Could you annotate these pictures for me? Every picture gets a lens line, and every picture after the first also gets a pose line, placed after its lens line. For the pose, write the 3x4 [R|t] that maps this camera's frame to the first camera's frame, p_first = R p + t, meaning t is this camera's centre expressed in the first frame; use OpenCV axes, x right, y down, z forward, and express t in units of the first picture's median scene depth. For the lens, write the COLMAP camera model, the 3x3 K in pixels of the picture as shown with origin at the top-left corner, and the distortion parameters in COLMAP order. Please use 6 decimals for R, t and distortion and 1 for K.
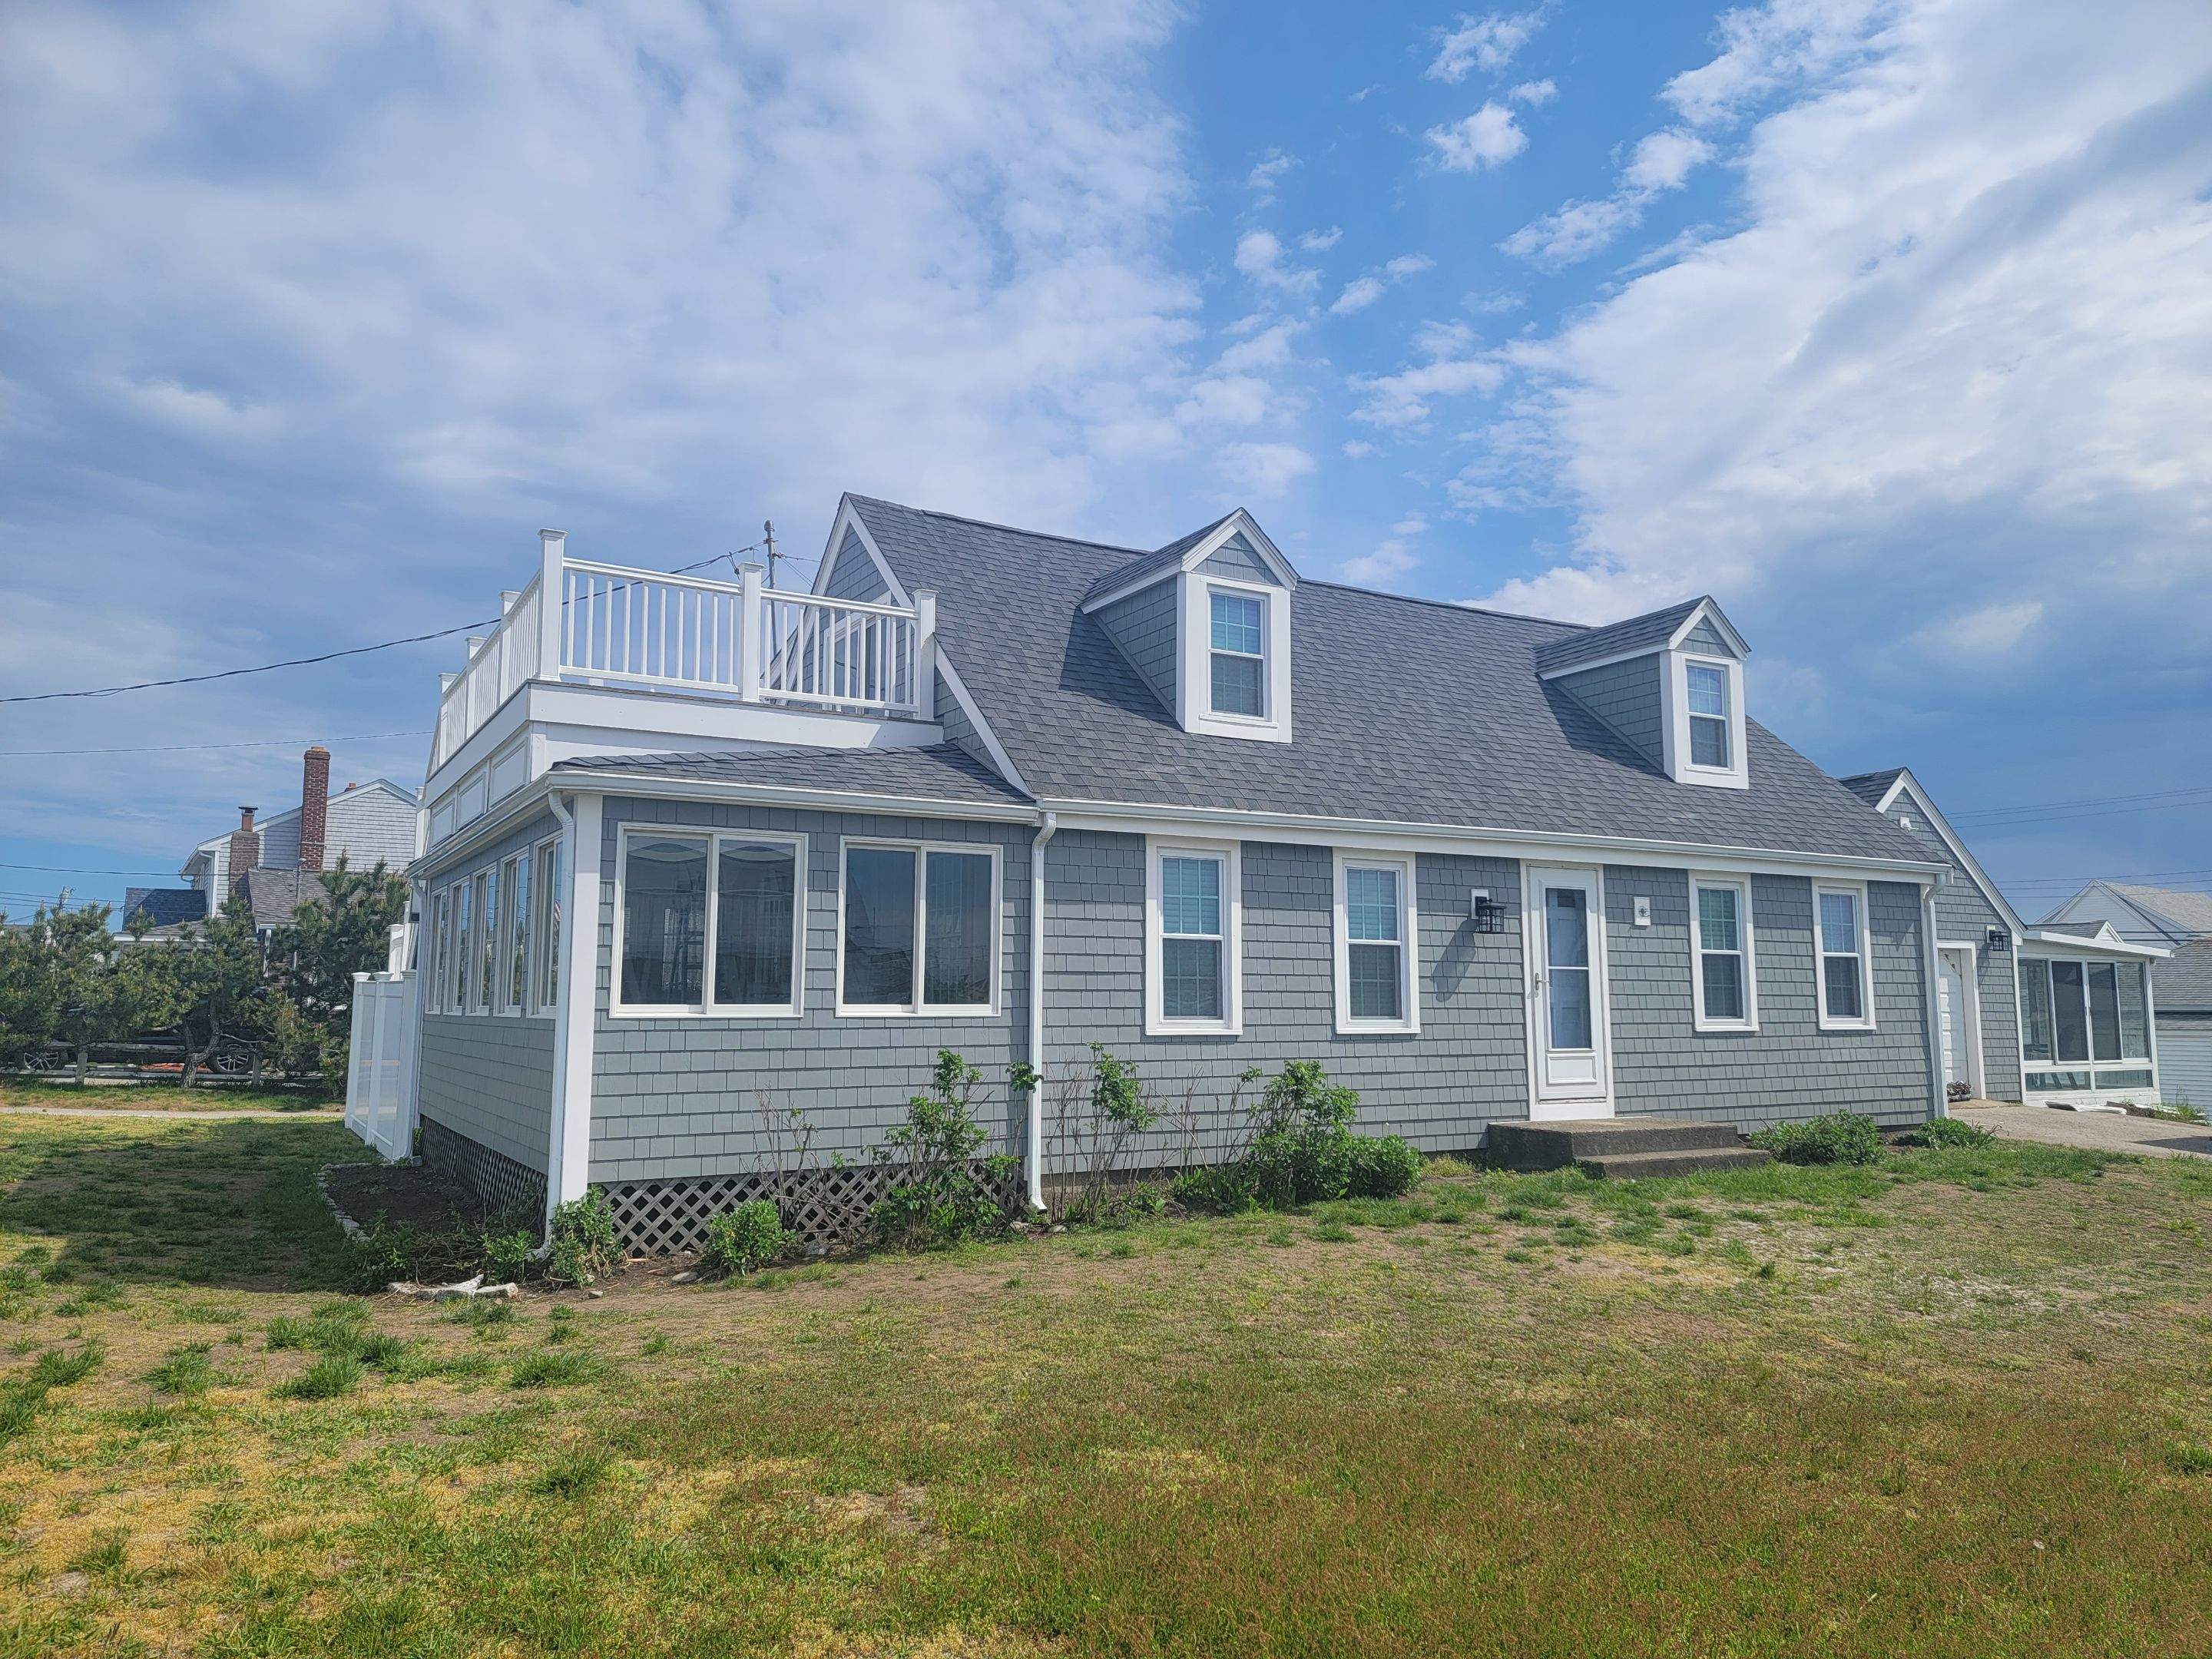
lens RADIAL K [[1554.0, 0, 1111.4], [0, 1554.0, 856.6], [0, 0, 1]] dist [0.064789, -0.006296]
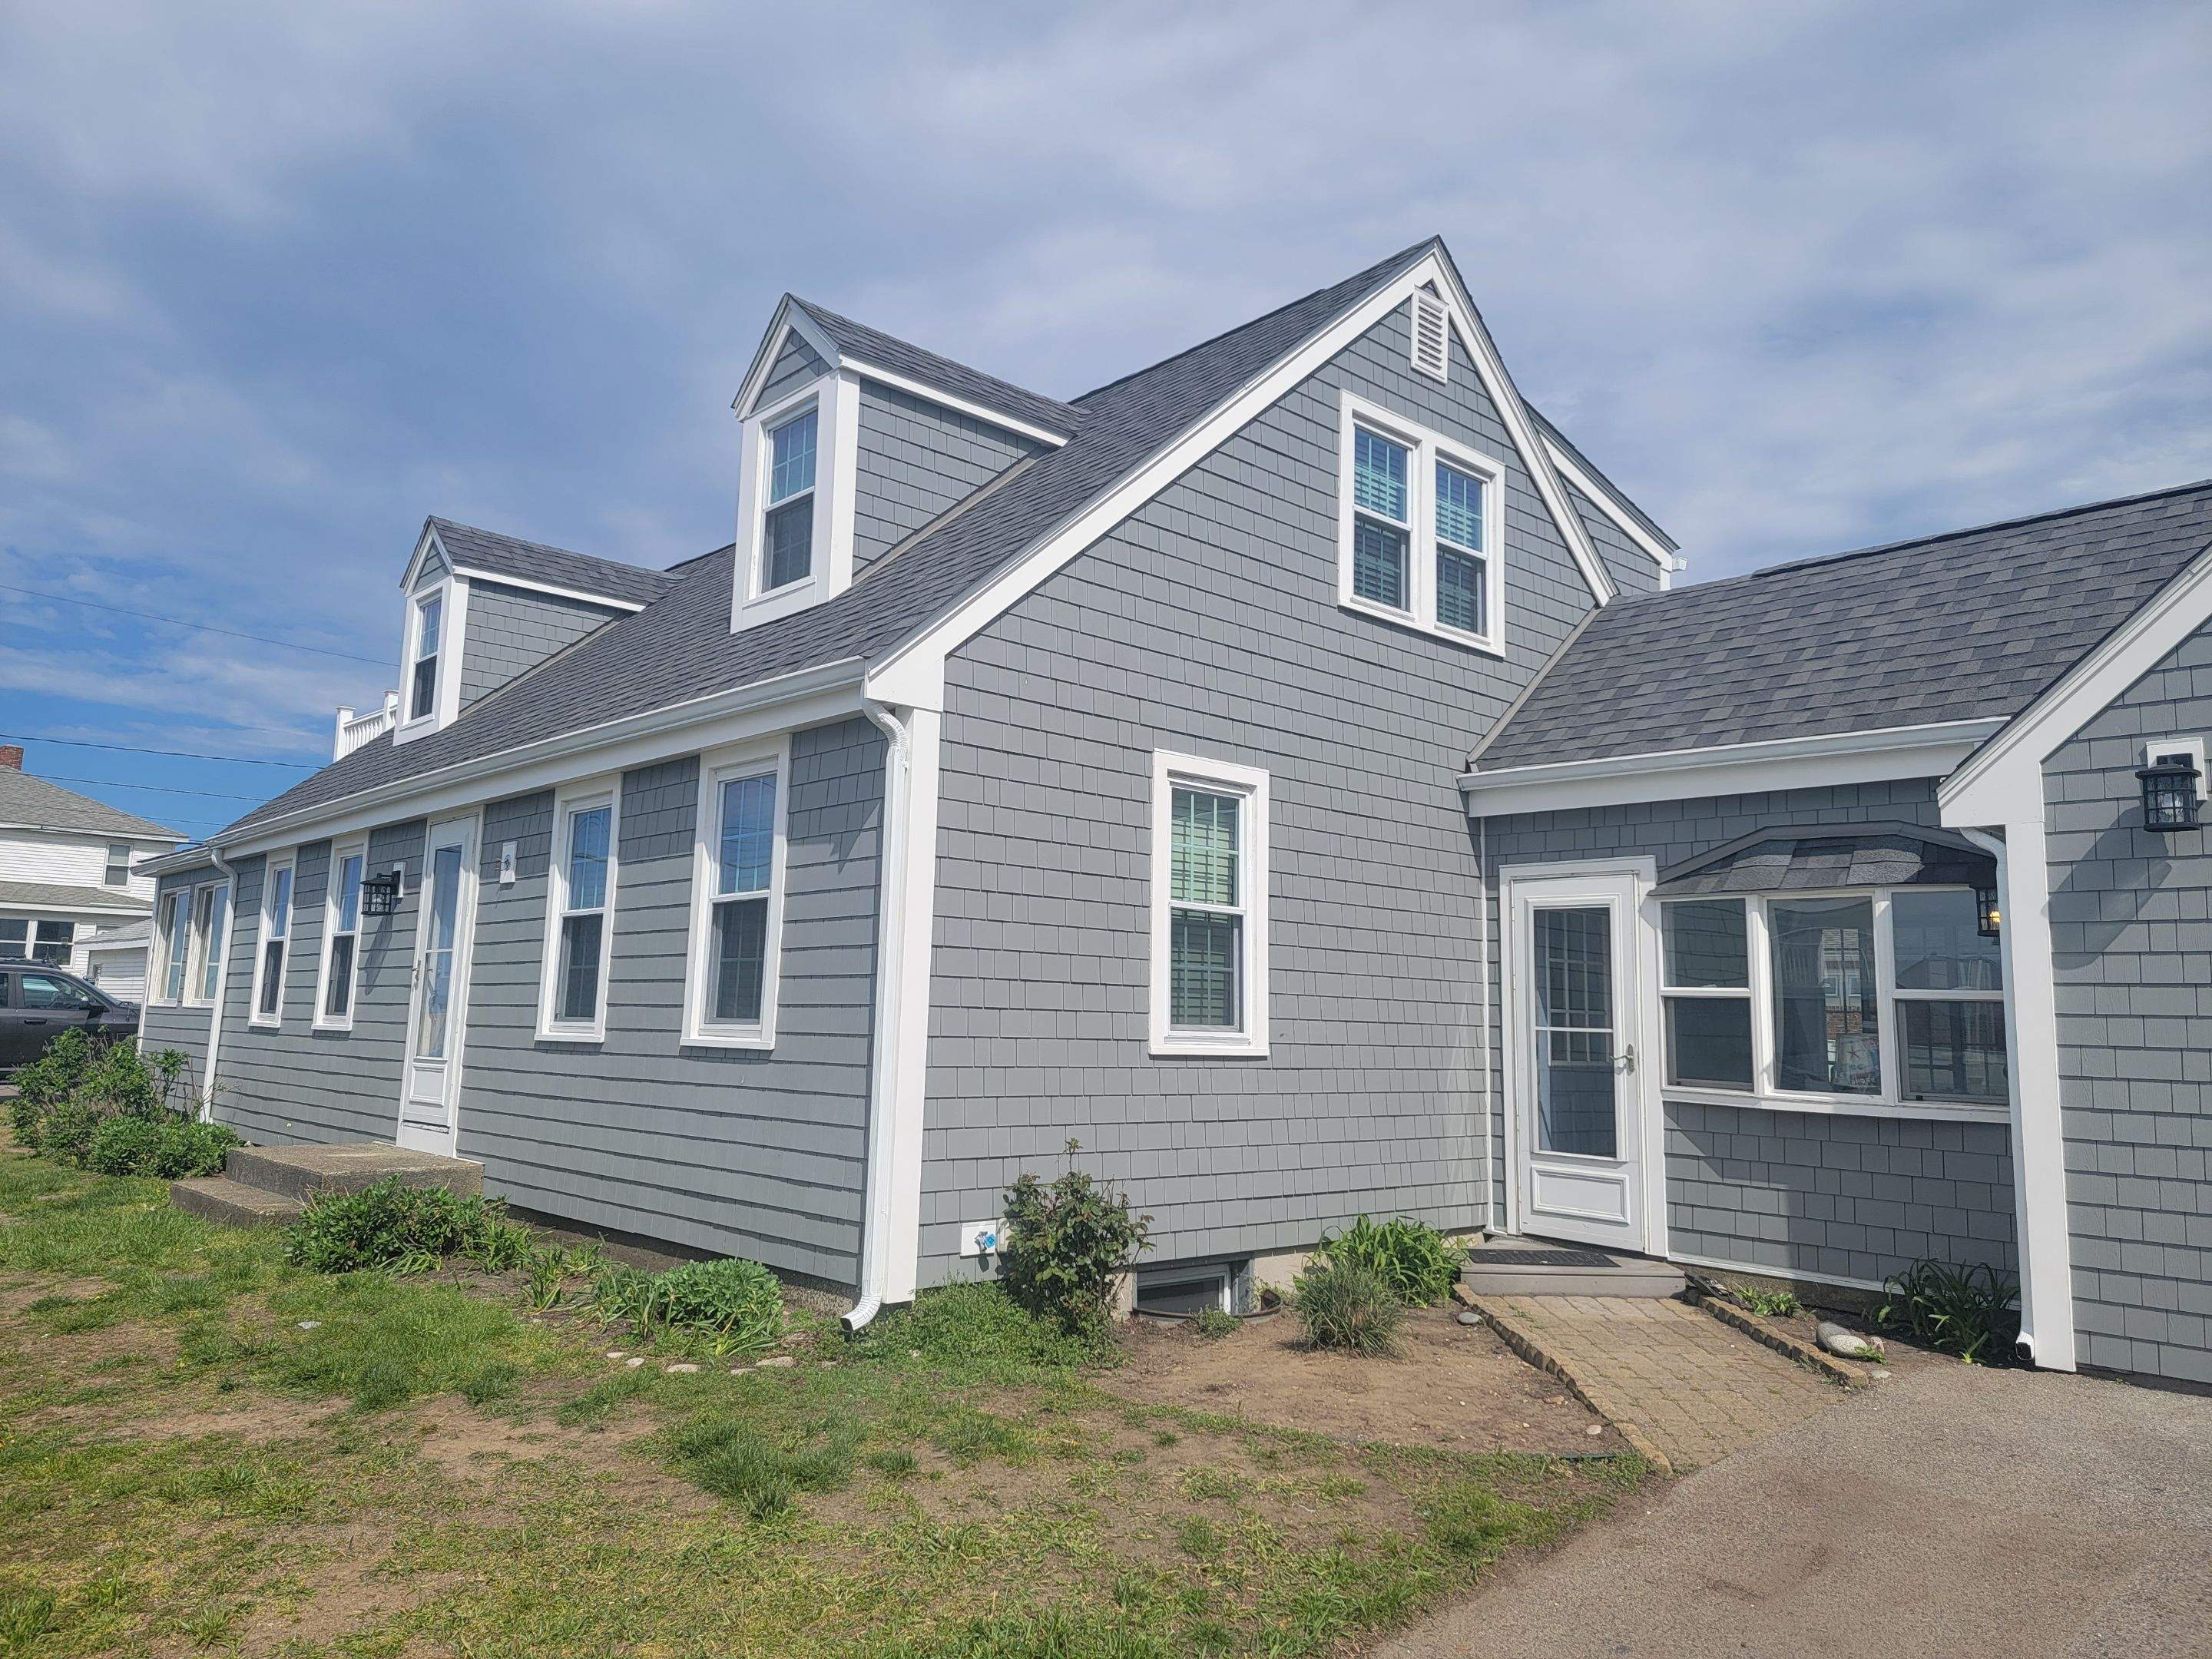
lens RADIAL K [[1549.4, 0, 1093.7], [0, 1549.4, 815.8], [0, 0, 1]] dist [0.076239, -0.049595]
pose [[0.199537, -0.104604, -0.974291, 1.167698], [0.102570, 0.991053, -0.085397, 0.109638], [0.974507, -0.082893, 0.208481, 1.220019]]
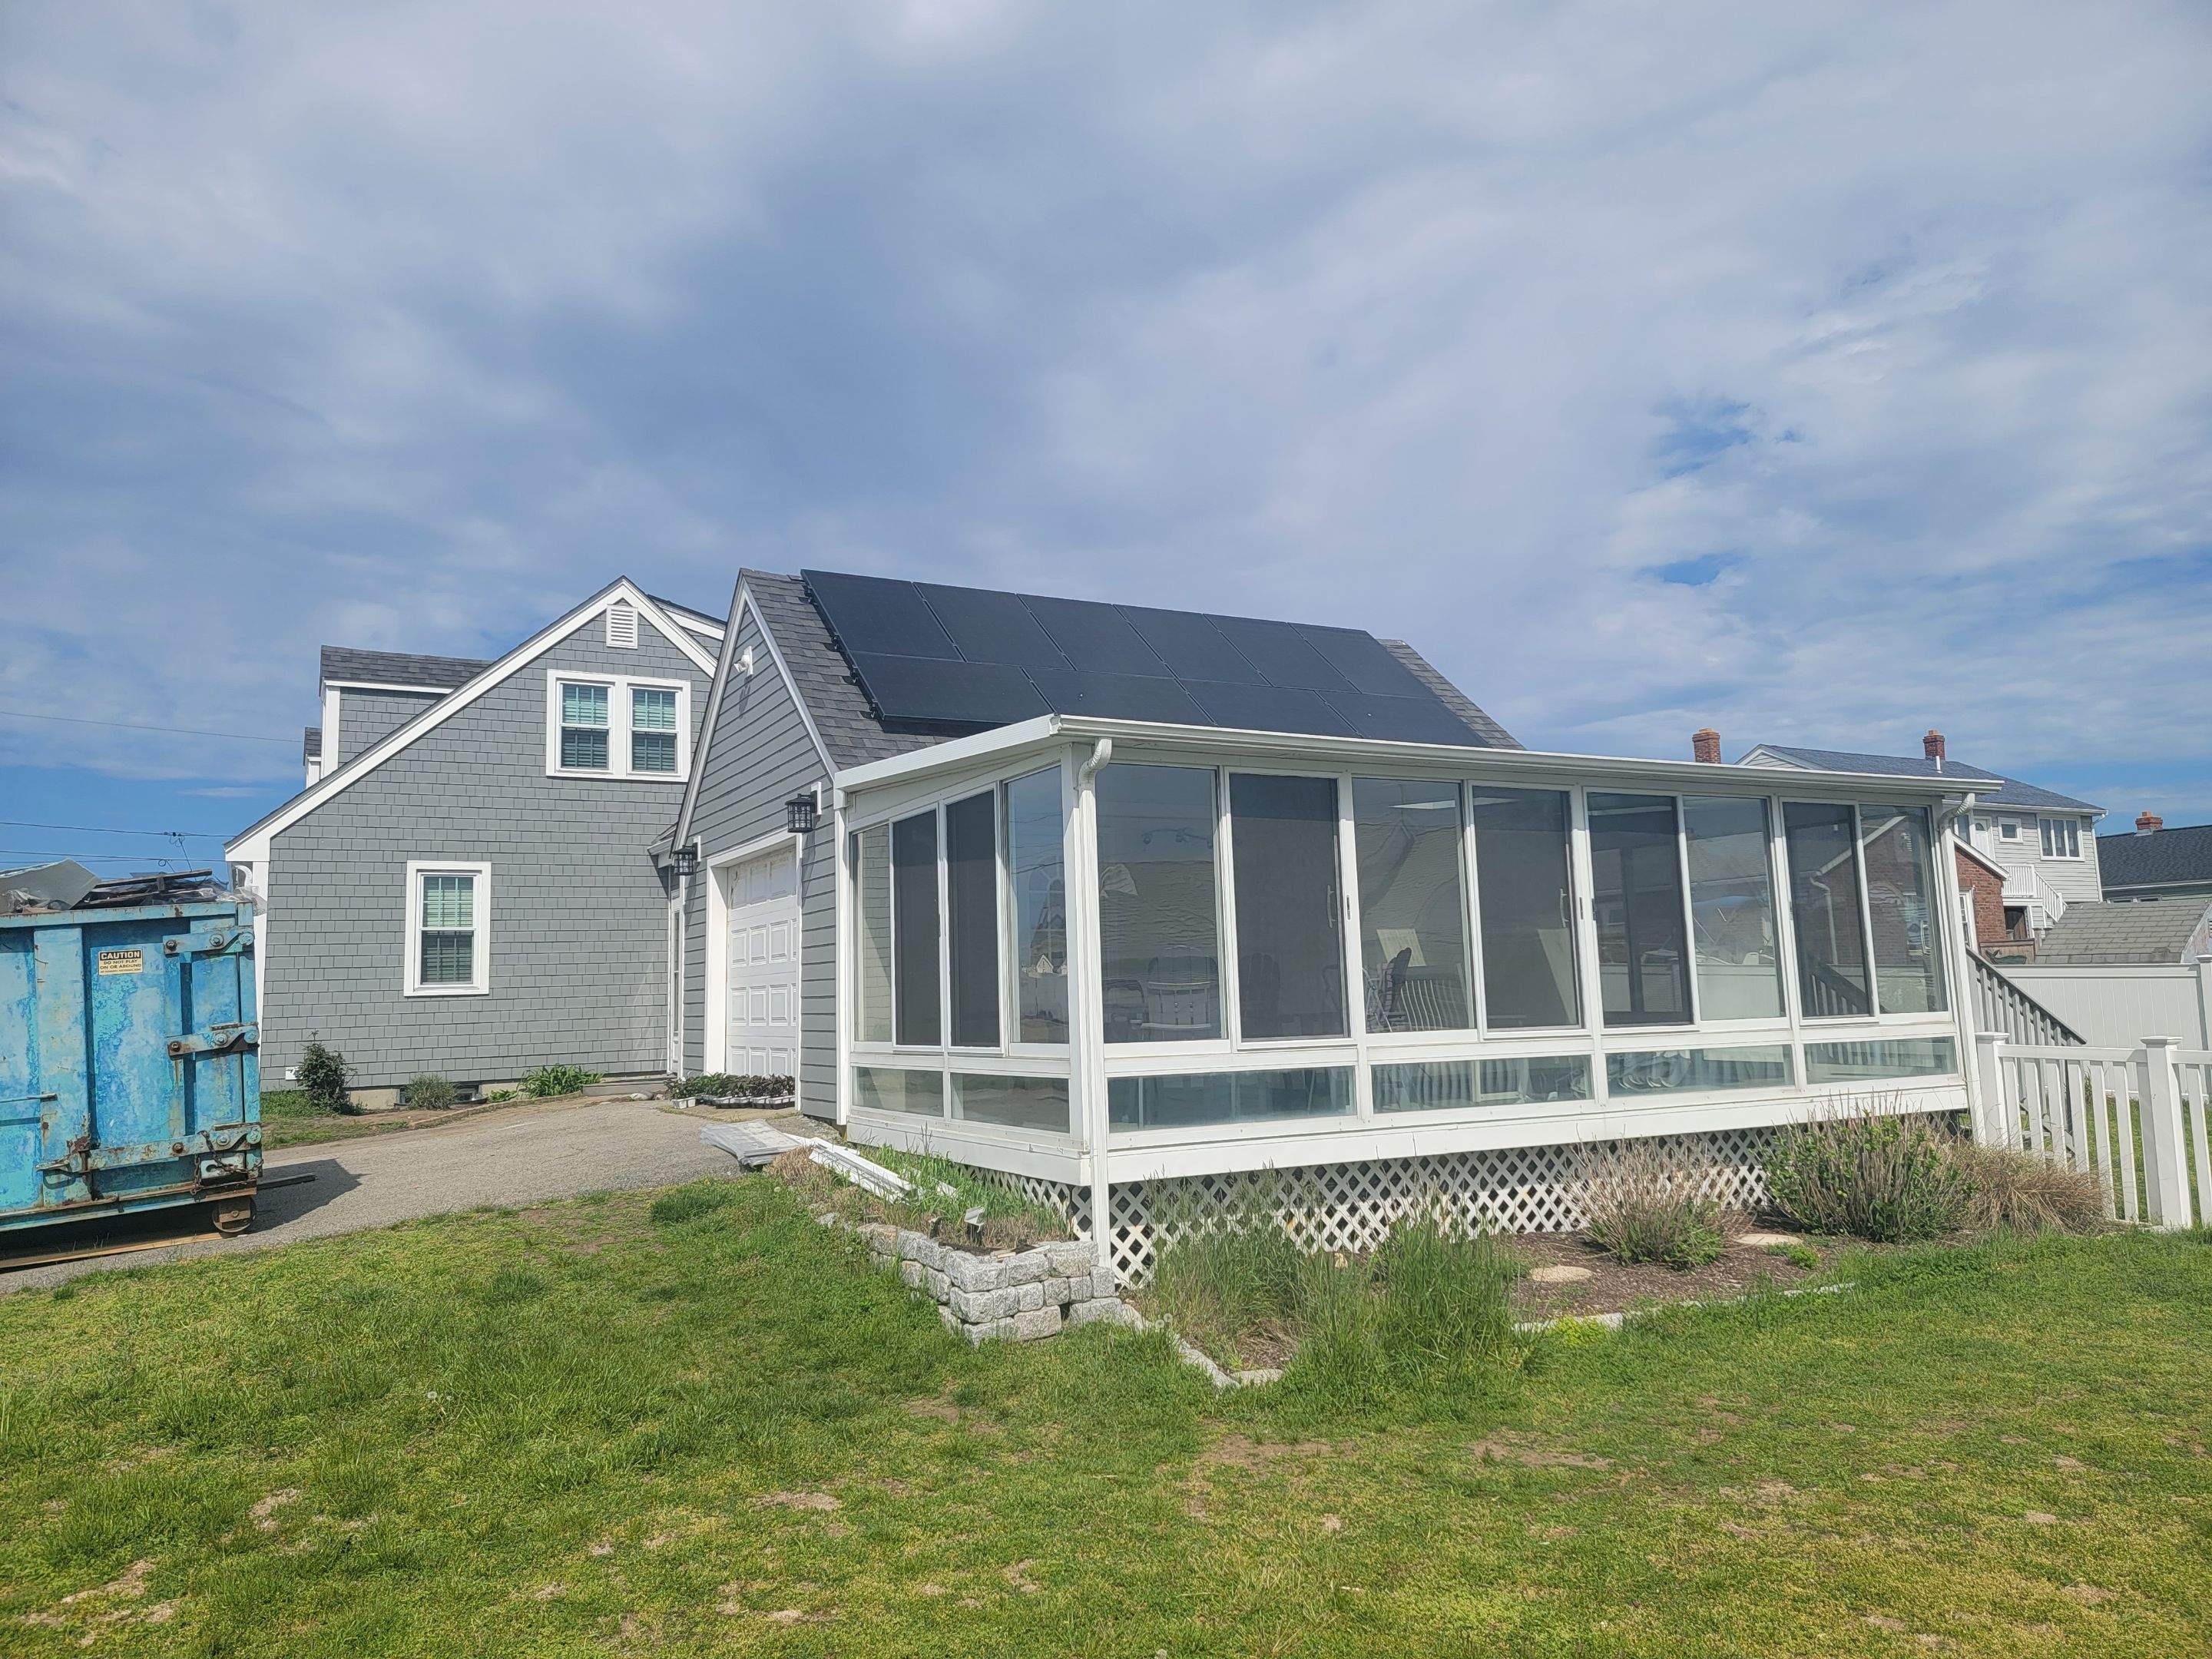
lens RADIAL K [[1549.4, 0, 1118.5], [0, 1549.4, 818.4], [0, 0, 1]] dist [0.076239, -0.049595]
pose [[-0.038811, -0.094676, -0.994751, 1.922992], [0.166980, 0.980889, -0.099871, 0.237563], [0.985196, -0.169979, -0.022261, 2.010087]]
